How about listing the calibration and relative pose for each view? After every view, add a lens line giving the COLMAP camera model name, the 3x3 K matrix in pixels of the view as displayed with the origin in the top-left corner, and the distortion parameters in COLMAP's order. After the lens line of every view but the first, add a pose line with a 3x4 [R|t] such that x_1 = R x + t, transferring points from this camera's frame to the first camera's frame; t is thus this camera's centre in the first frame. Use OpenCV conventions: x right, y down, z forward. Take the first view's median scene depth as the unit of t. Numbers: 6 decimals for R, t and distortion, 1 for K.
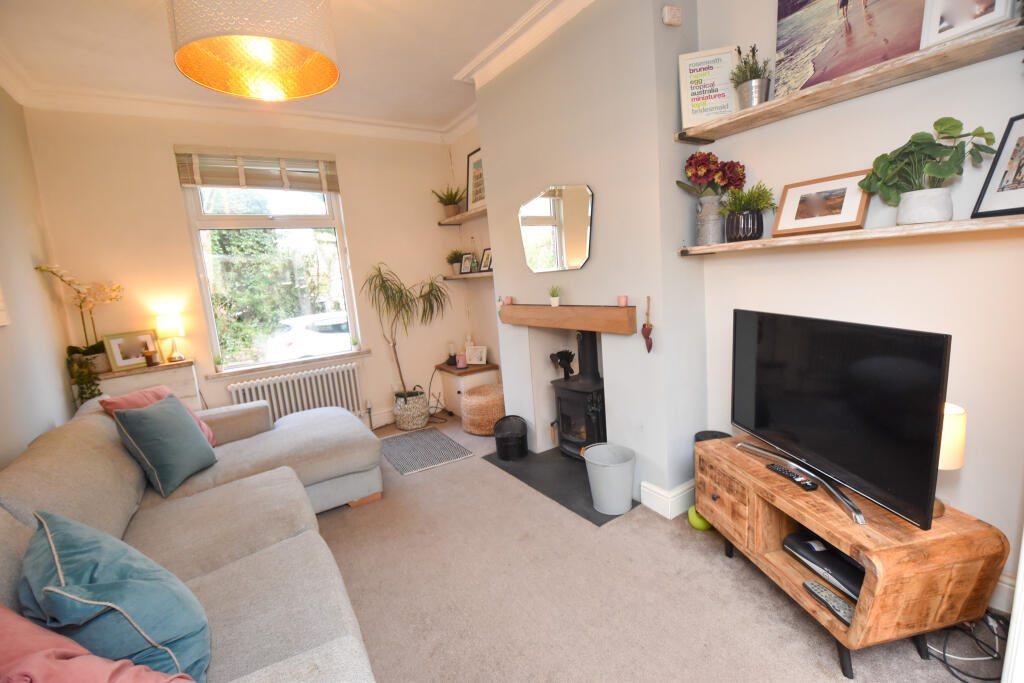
lens RADIAL K [[446.3, 0, 528.9], [0, 446.3, 353.4], [0, 0, 1]] dist [-0.011001, -0.001513]
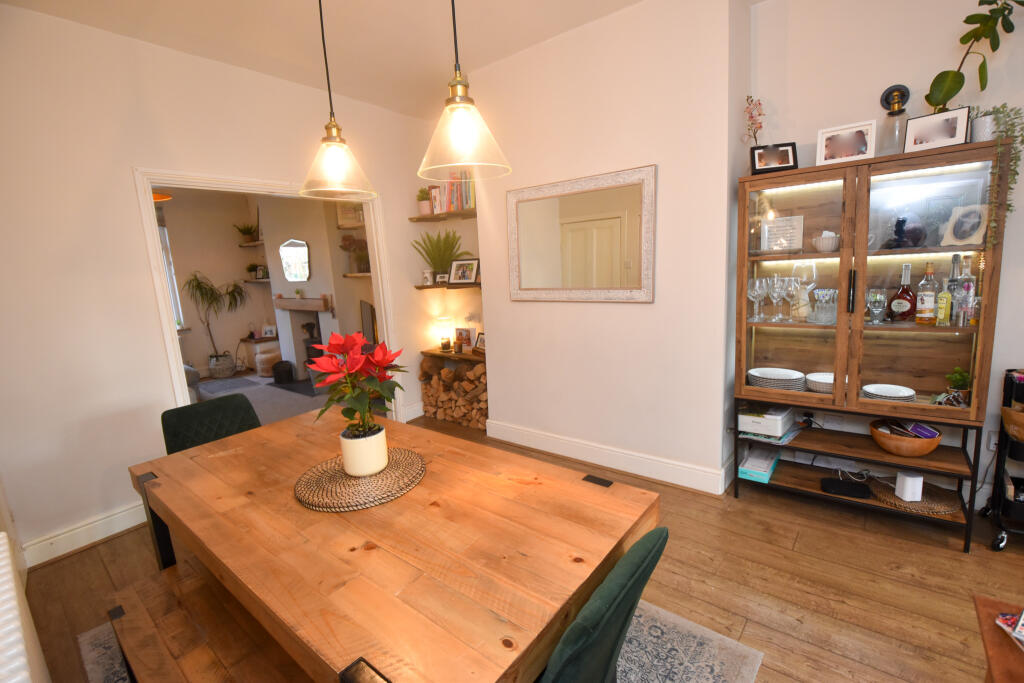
lens RADIAL K [[446.3, 0, 511.1], [0, 446.3, 344.8], [0, 0, 1]] dist [-0.011001, -0.001513]
pose [[0.958180, -0.028806, 0.284714, 0.270506], [0.031036, 0.999513, -0.003325, 0.090588], [-0.284480, 0.012023, 0.958607, -0.790827]]
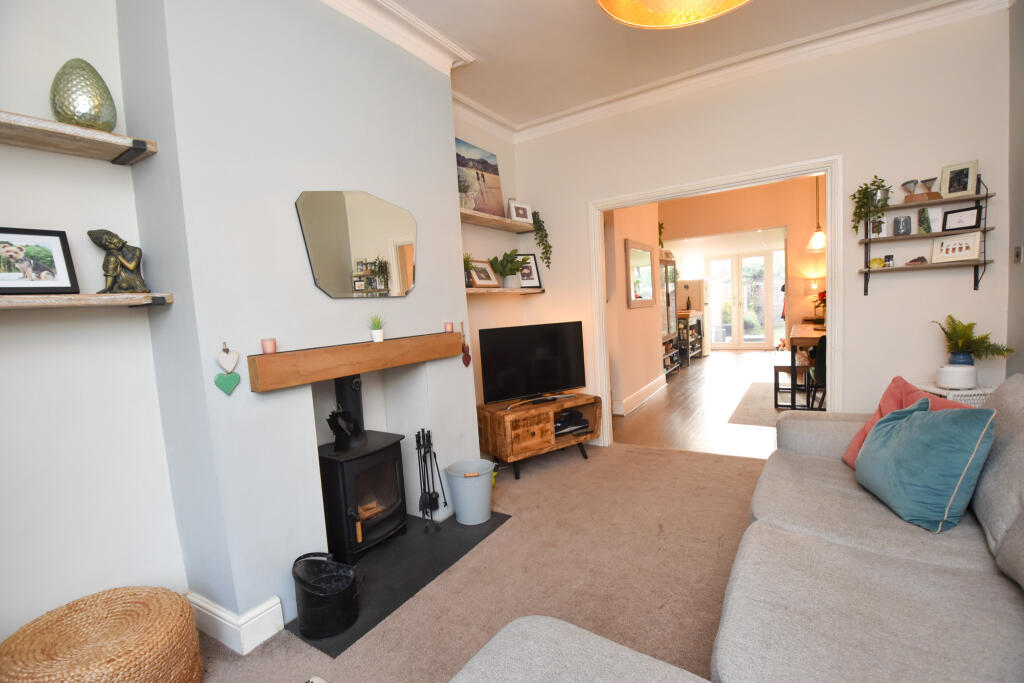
lens RADIAL K [[446.3, 0, 512.8], [0, 446.3, 334.5], [0, 0, 1]] dist [-0.011001, -0.001513]
pose [[-0.374040, 0.026619, 0.927030, -0.512610], [0.230214, 0.970966, 0.065007, -0.078273], [-0.898385, 0.237731, -0.369308, 0.737001]]
